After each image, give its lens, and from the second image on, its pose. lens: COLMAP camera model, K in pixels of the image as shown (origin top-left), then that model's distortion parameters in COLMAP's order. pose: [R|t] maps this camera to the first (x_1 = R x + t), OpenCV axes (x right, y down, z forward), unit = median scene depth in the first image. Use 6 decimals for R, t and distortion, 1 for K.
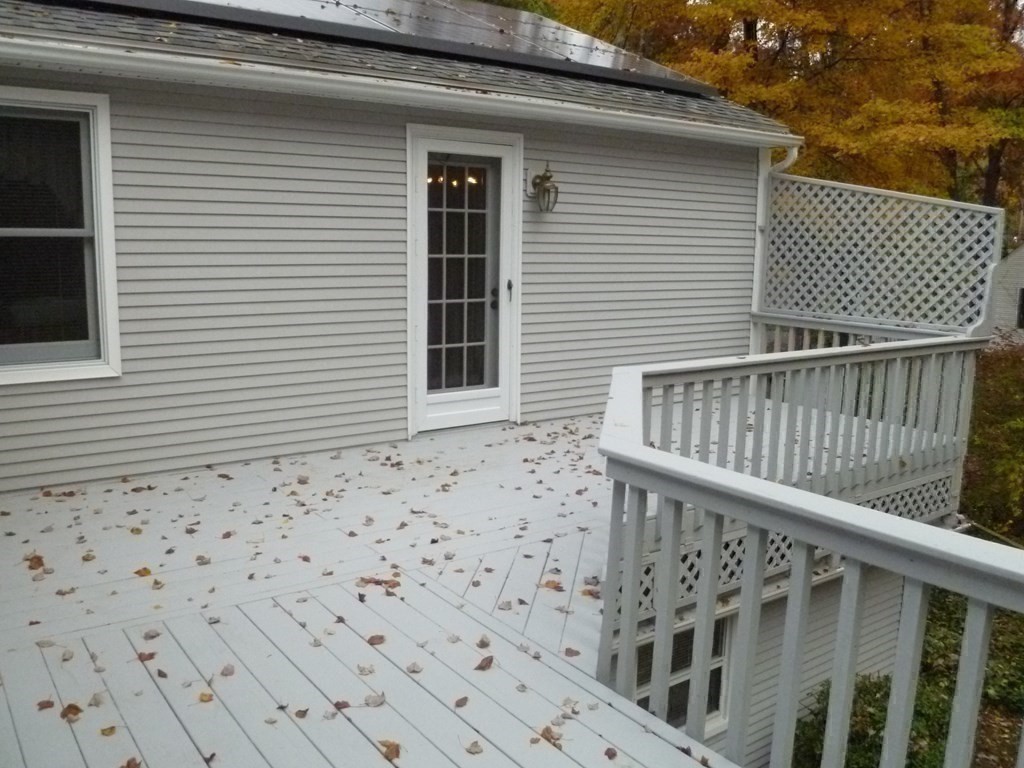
lens RADIAL K [[843.2, 0, 512.0], [0, 843.2, 384.0], [0, 0, 1]] dist [-0.110028, 0.052907]
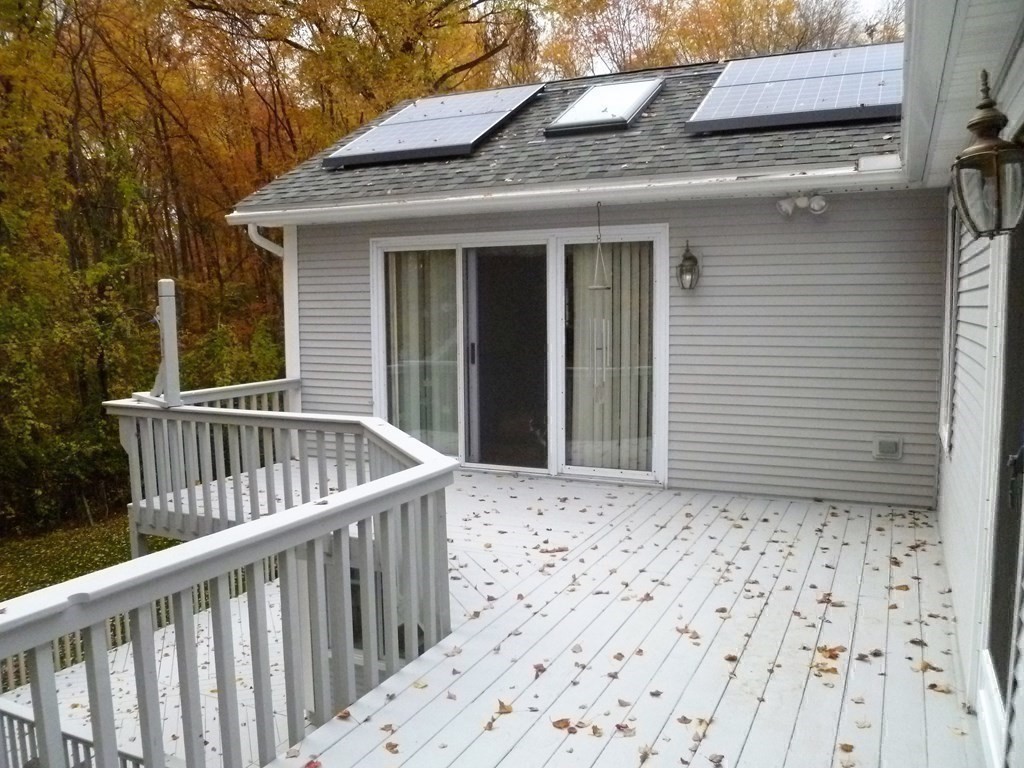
lens RADIAL K [[843.2, 0, 512.0], [0, 843.2, 384.0], [0, 0, 1]] dist [-0.110028, 0.052907]
pose [[-0.868471, 0.038871, -0.494214, 0.563566], [-0.088078, 0.968962, 0.230988, -0.342501], [0.487853, 0.244136, -0.838091, 1.935348]]
